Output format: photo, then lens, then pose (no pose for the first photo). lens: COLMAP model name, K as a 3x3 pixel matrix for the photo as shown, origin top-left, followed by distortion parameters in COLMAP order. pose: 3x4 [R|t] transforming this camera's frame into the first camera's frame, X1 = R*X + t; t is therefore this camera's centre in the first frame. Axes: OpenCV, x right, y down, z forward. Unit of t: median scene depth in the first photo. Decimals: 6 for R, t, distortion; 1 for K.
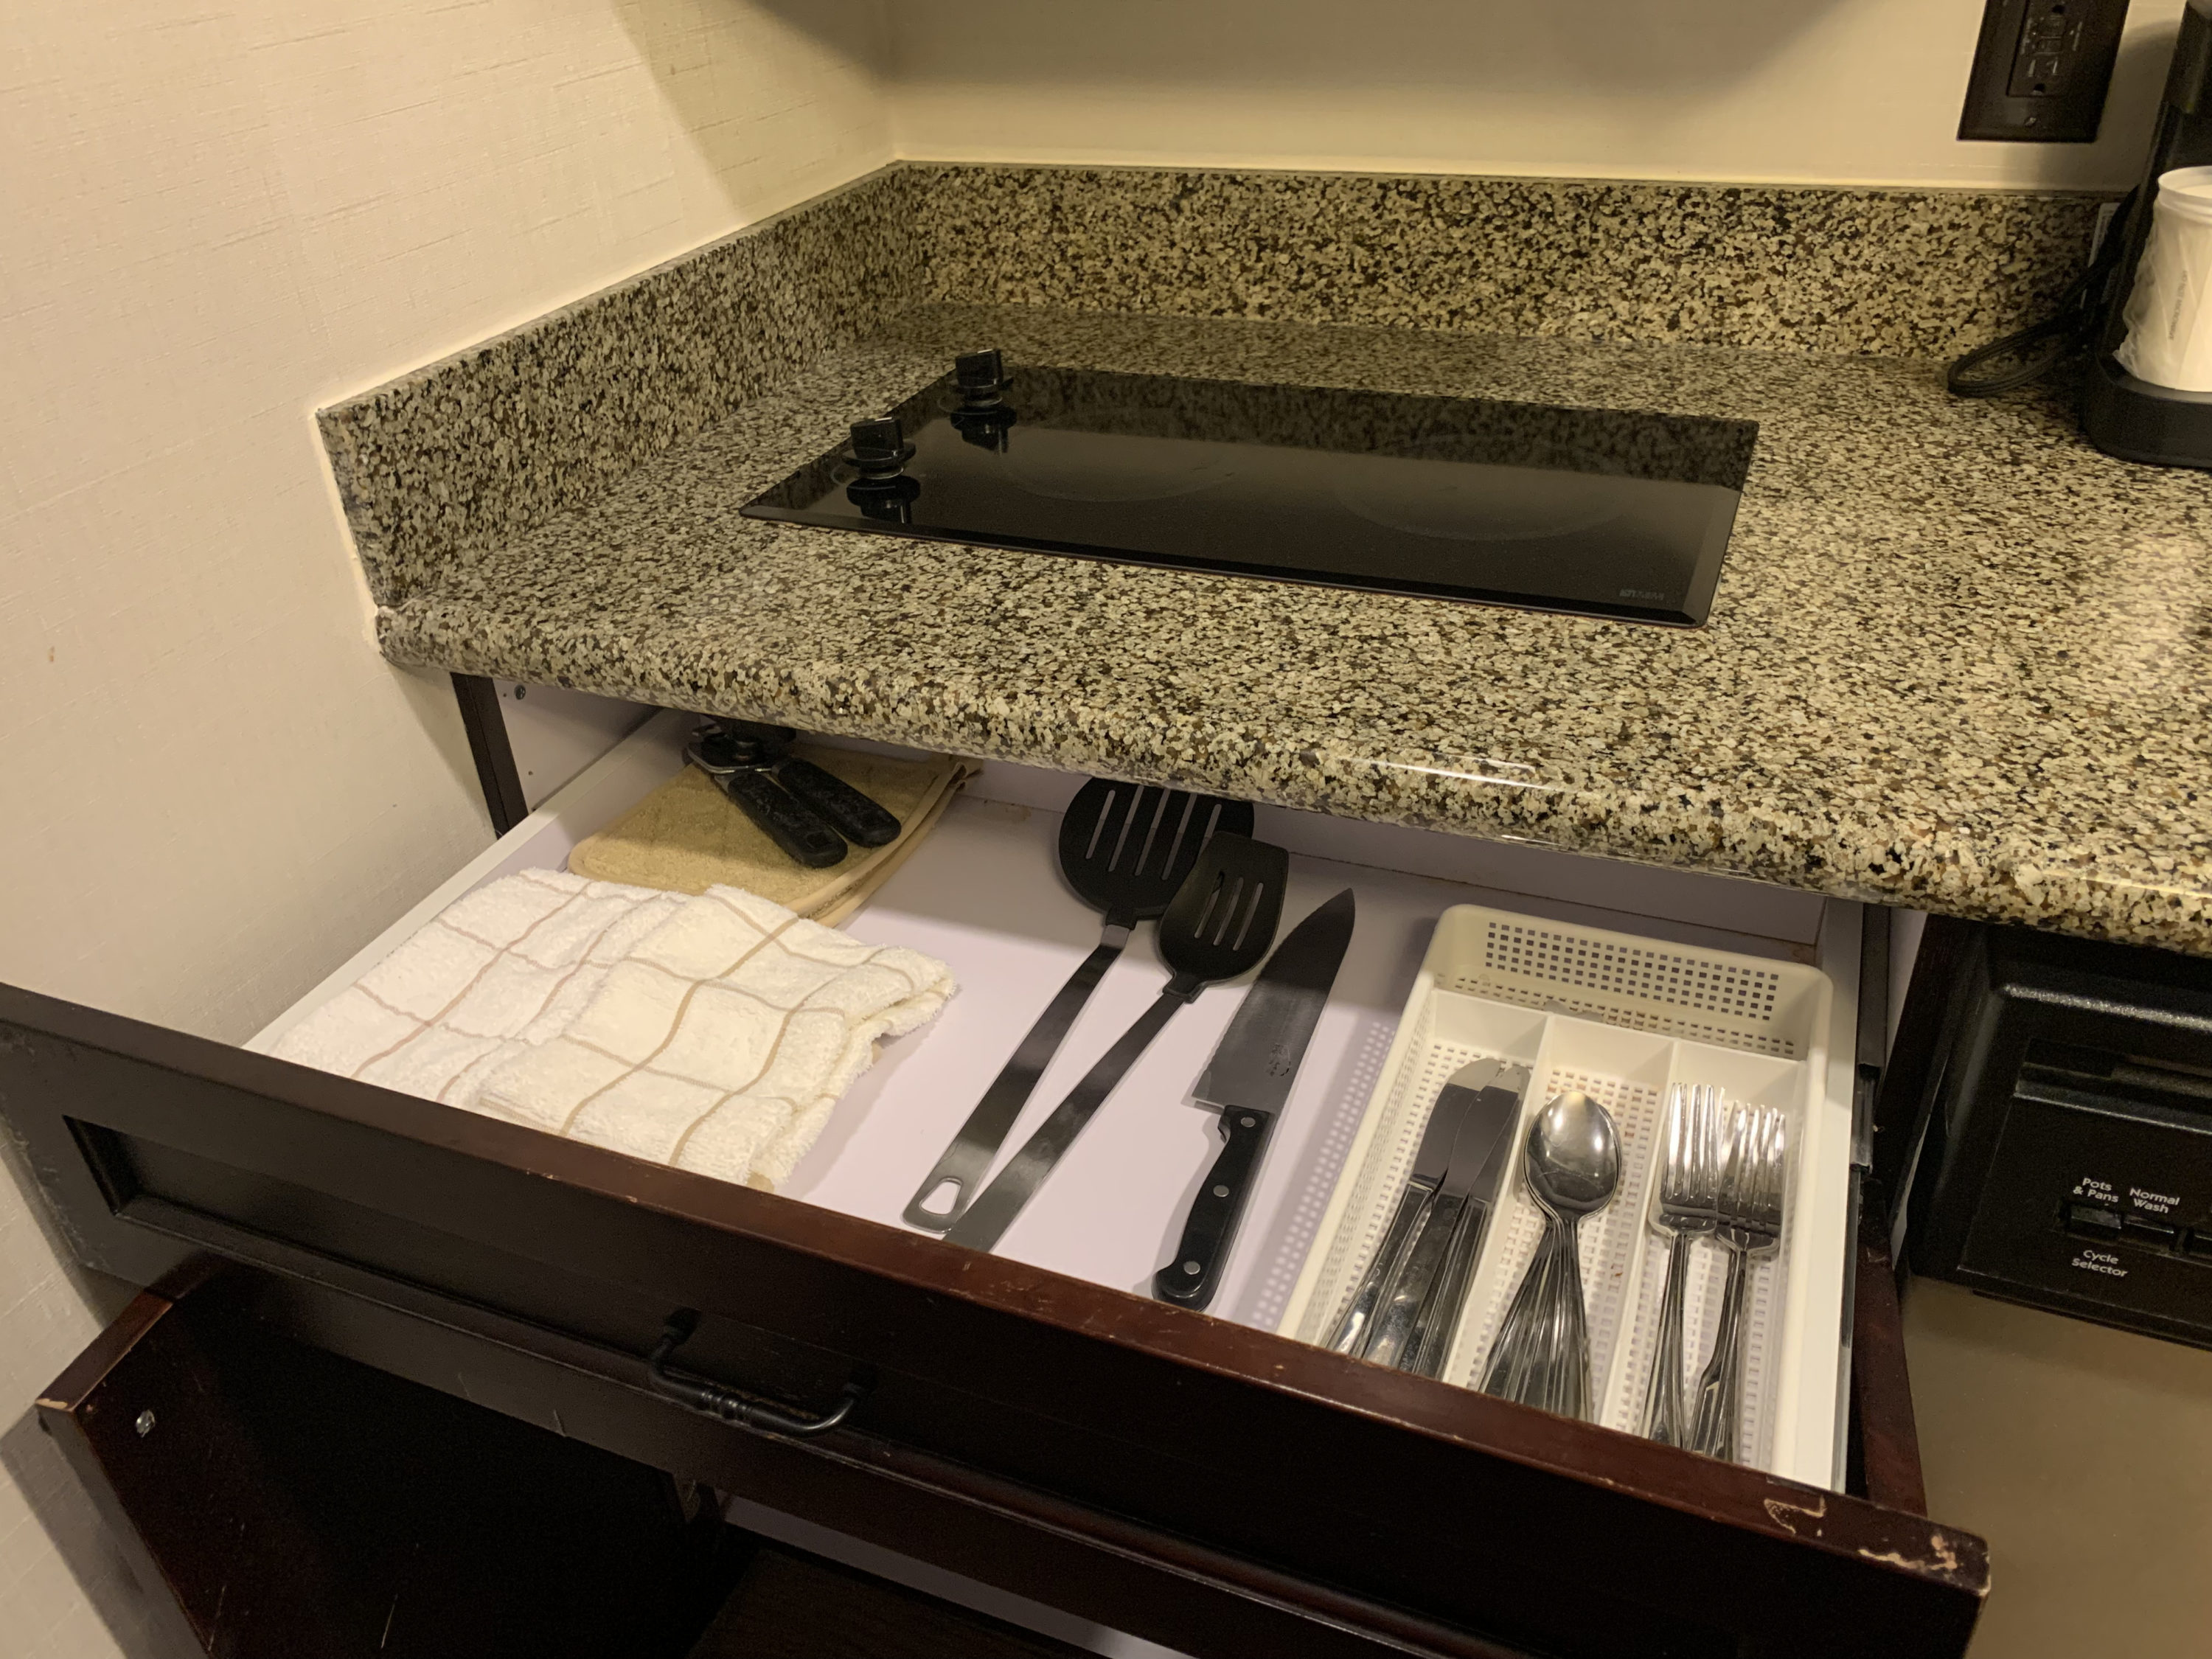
lens RADIAL K [[1704.0, 0, 1103.8], [0, 1704.0, 827.0], [0, 0, 1]] dist [0.001130, -0.011887]
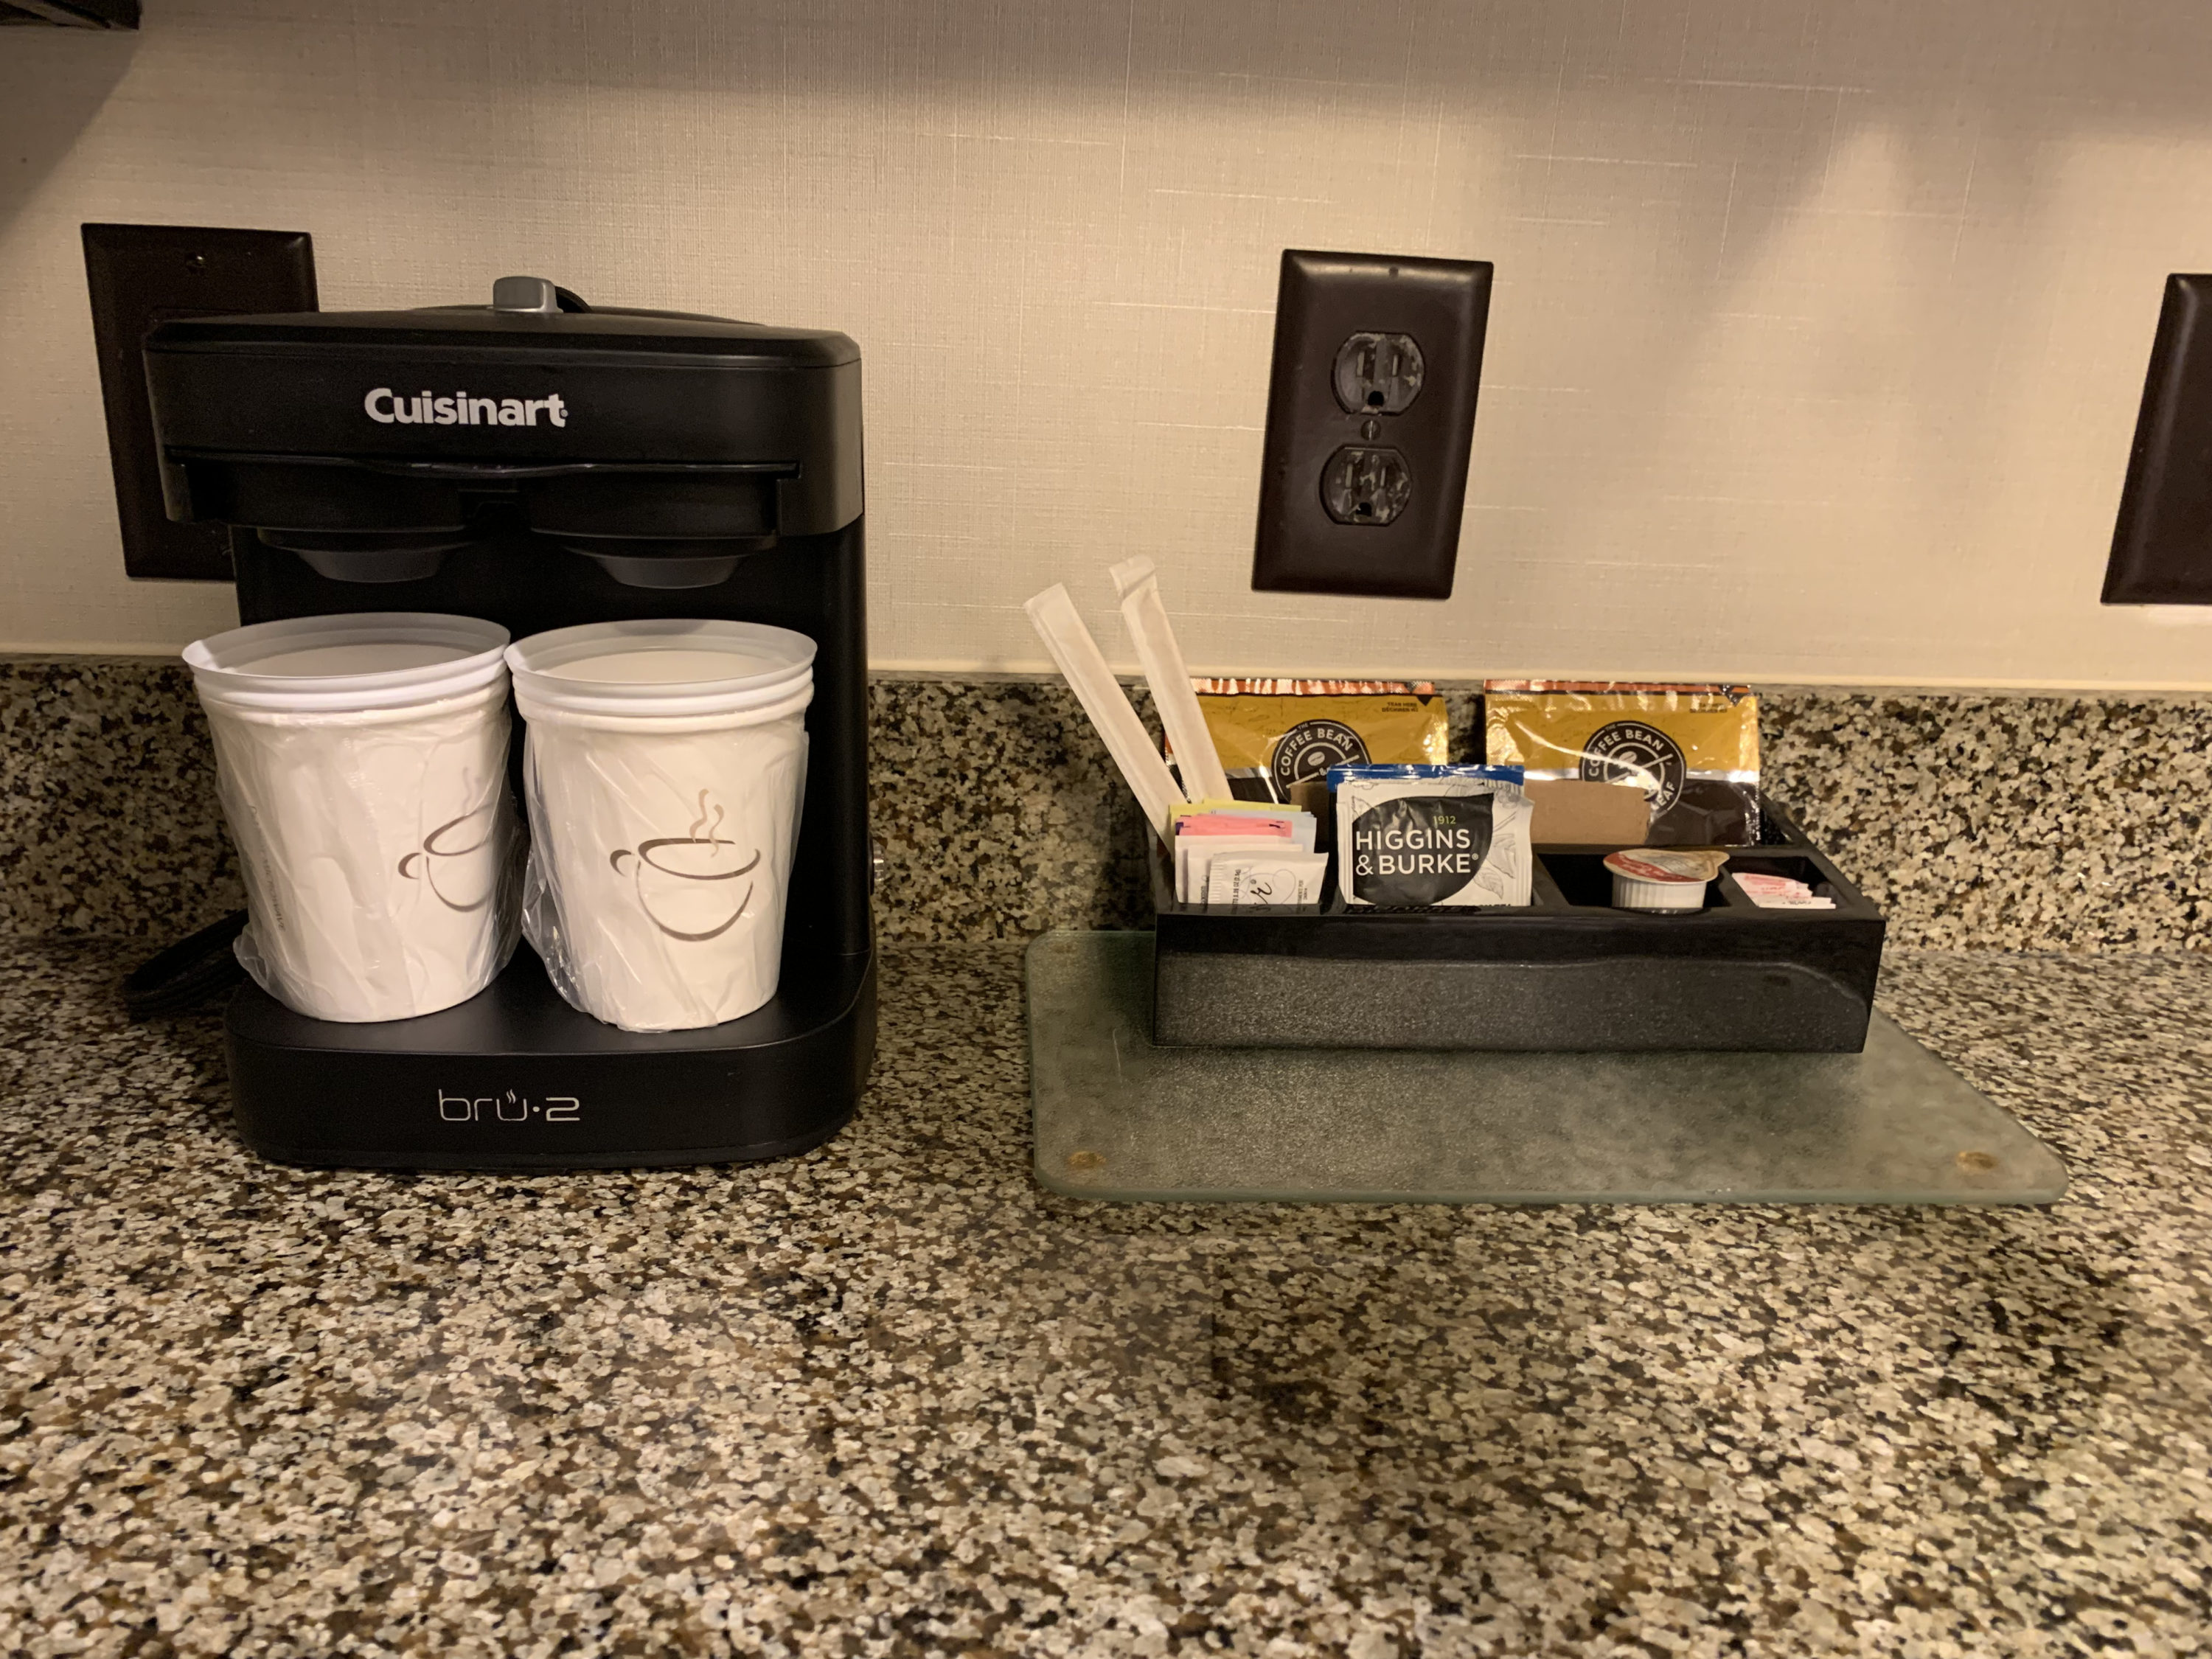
lens RADIAL K [[1704.0, 0, 1106.8], [0, 1704.0, 831.1], [0, 0, 1]] dist [0.001130, -0.011887]
pose [[0.897693, -0.051470, 0.437605, 0.377453], [0.159903, 0.963502, -0.214696, -0.099554], [-0.410583, 0.262705, 0.873160, 0.264979]]
